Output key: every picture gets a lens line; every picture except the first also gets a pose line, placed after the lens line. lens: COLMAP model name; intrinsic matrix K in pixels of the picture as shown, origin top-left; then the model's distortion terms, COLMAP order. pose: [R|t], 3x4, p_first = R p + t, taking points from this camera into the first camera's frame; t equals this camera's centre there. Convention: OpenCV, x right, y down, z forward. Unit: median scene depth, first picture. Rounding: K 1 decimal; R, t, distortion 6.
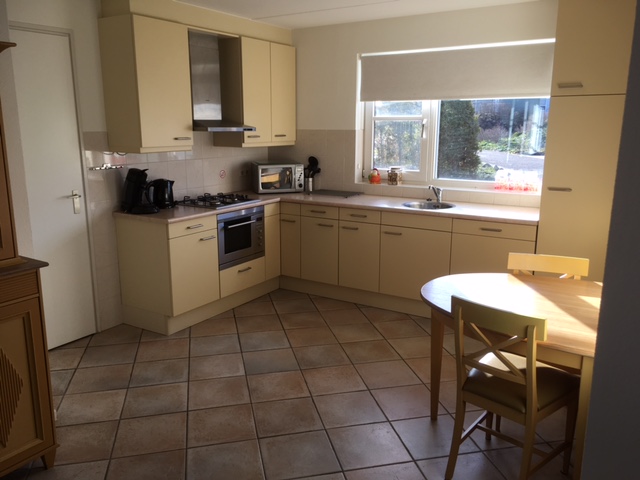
lens RADIAL K [[542.0, 0, 321.8], [0, 542.0, 239.3], [0, 0, 1]] dist [-0.004135, -0.002977]
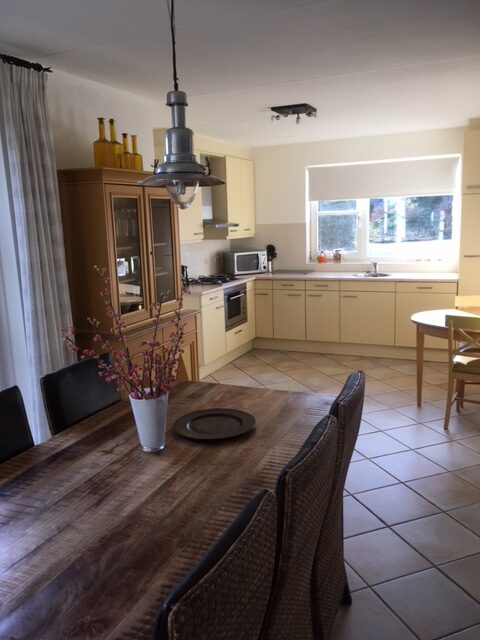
lens RADIAL K [[542.0, 0, 238.1], [0, 542.0, 319.9], [0, 0, 1]] dist [-0.004135, -0.002977]
pose [[0.989861, -0.060330, 0.128592, -0.301504], [0.064003, 0.997646, -0.024614, 0.058243], [-0.126804, 0.032595, 0.991392, -0.292120]]
